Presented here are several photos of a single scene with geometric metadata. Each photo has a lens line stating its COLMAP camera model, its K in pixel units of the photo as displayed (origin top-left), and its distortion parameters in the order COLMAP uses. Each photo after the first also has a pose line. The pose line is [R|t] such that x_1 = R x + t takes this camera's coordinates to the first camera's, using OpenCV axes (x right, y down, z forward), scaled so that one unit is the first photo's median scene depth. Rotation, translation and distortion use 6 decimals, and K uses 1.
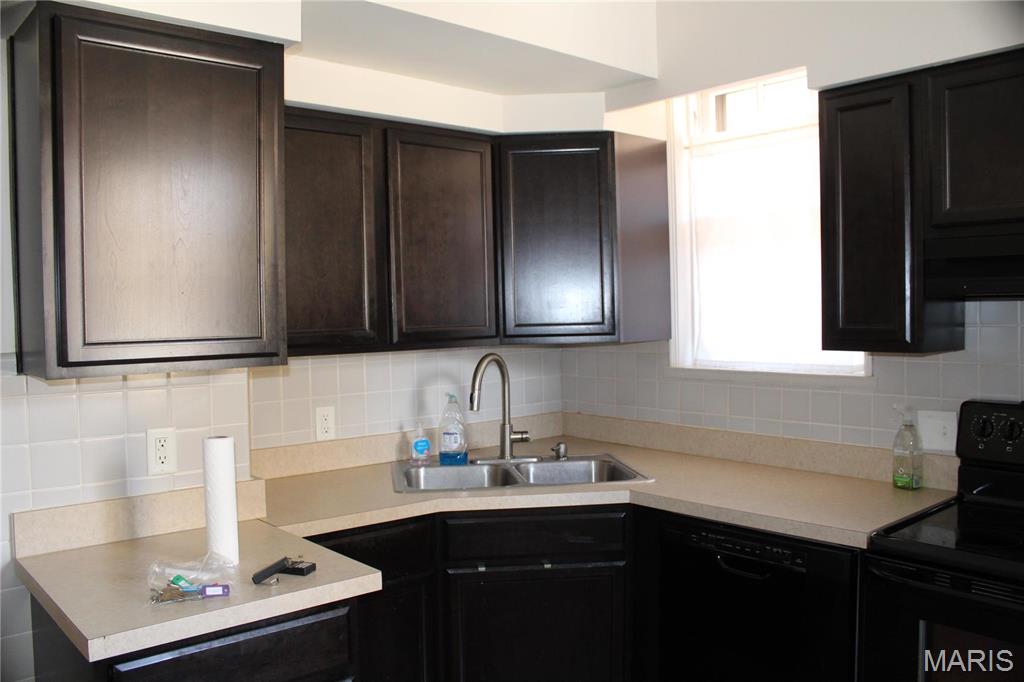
lens RADIAL K [[851.1, 0, 512.0], [0, 851.1, 341.0], [0, 0, 1]] dist [-0.134981, 0.136444]
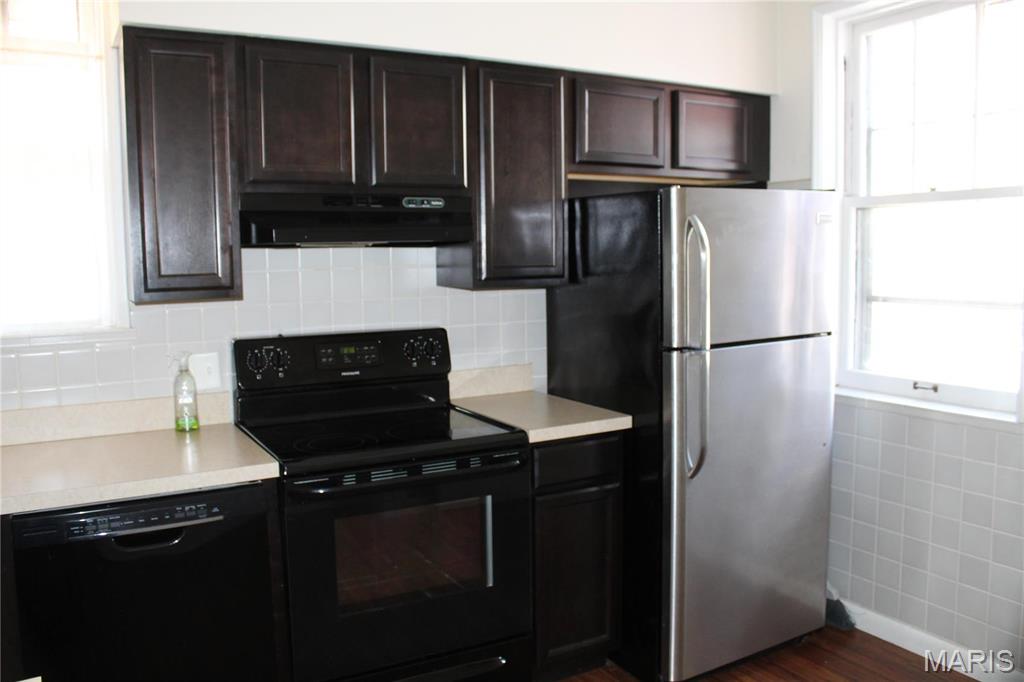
lens RADIAL K [[851.1, 0, 512.0], [0, 851.1, 341.0], [0, 0, 1]] dist [-0.134981, 0.136444]
pose [[0.196081, -0.088493, 0.976587, -0.445543], [0.043483, 0.995725, 0.081497, -0.002272], [-0.979623, 0.026485, 0.199090, 0.370279]]
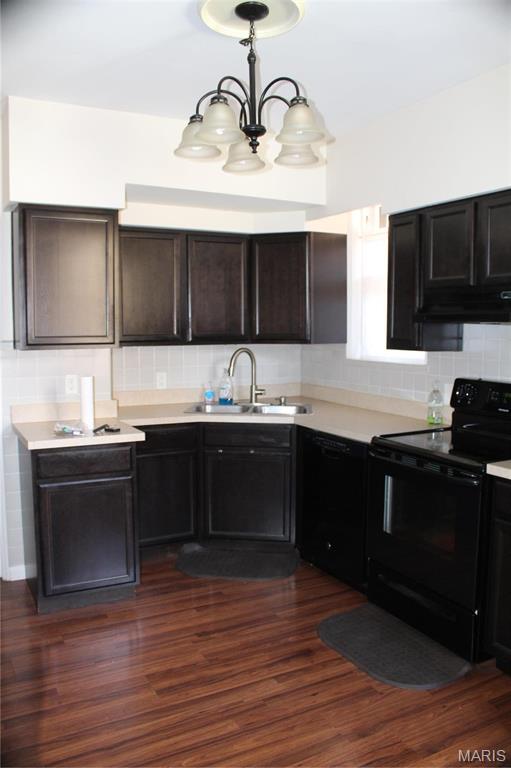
lens RADIAL K [[638.3, 0, 255.5], [0, 638.3, 384.0], [0, 0, 1]] dist [-0.134981, 0.136444]
pose [[0.974168, 0.038388, -0.222539, 0.383567], [-0.025285, 0.997791, 0.061435, 0.007541], [0.224406, -0.054221, 0.972986, -0.486044]]
